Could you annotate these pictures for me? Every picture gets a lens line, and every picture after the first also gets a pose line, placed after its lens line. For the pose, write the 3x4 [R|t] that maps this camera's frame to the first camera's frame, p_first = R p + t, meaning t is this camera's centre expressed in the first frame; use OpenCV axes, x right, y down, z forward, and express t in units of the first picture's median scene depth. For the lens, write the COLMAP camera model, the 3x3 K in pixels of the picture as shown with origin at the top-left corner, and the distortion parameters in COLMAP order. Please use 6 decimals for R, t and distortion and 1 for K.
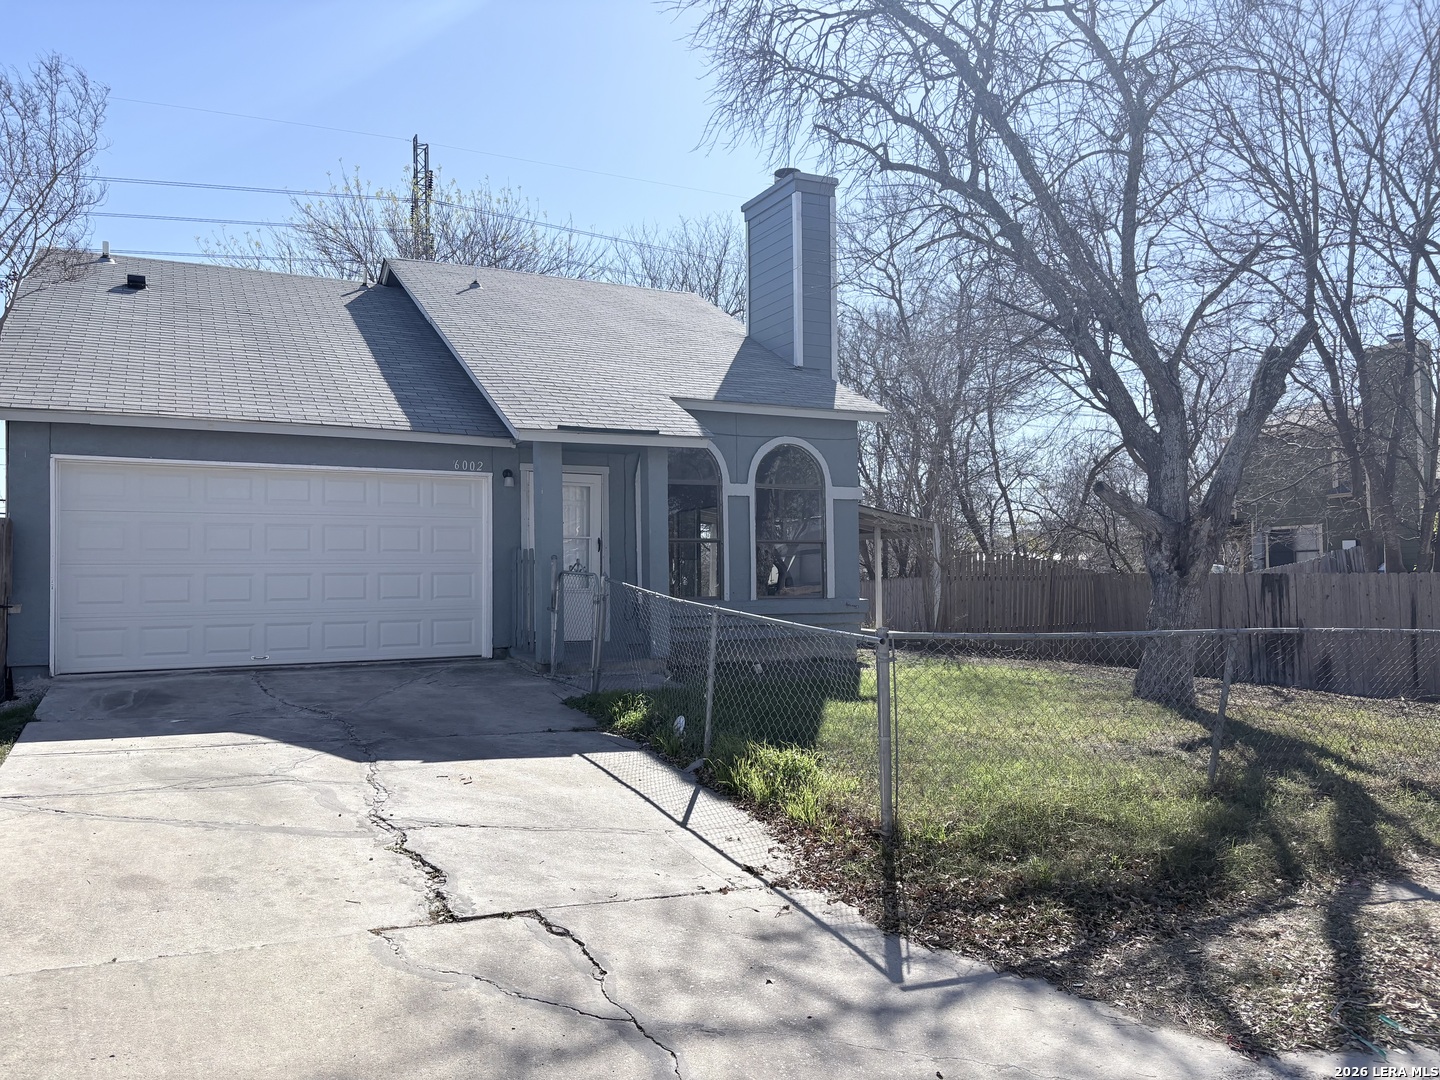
lens RADIAL K [[1086.5, 0, 716.9], [0, 1086.5, 543.3], [0, 0, 1]] dist [0.041830, -0.029833]
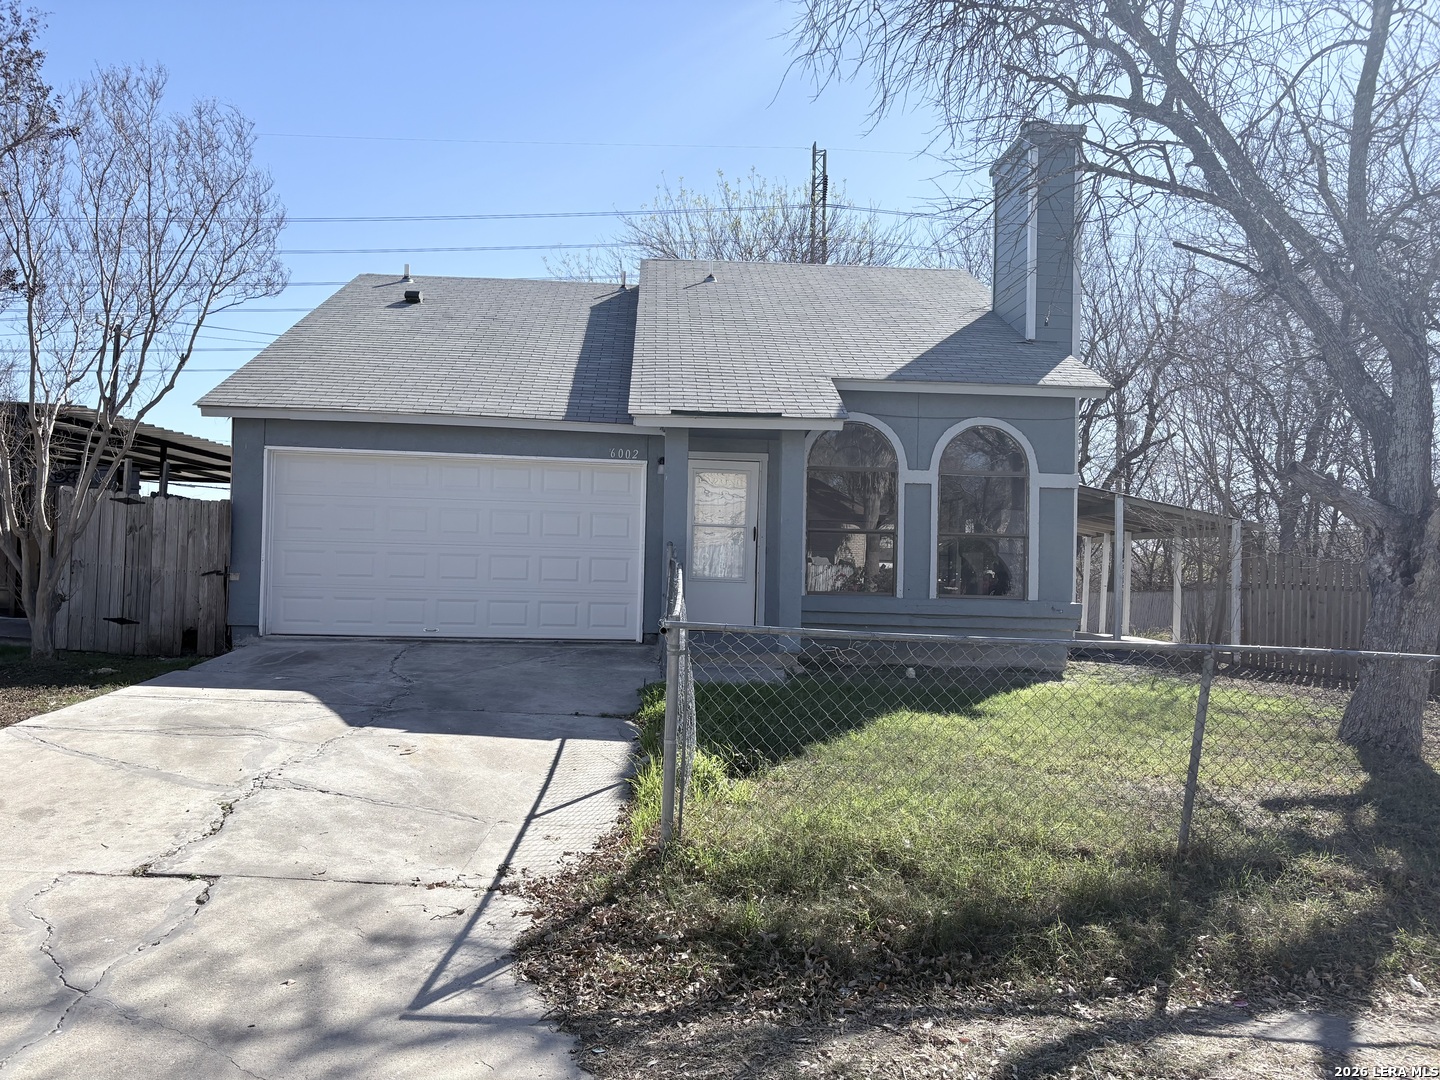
lens RADIAL K [[1086.5, 0, 716.9], [0, 1086.5, 543.3], [0, 0, 1]] dist [0.041830, -0.029833]
pose [[0.921130, 0.020713, -0.388703, 0.566284], [-0.020591, 0.999778, 0.004482, 0.015335], [0.388710, 0.003875, 0.921352, 0.222243]]
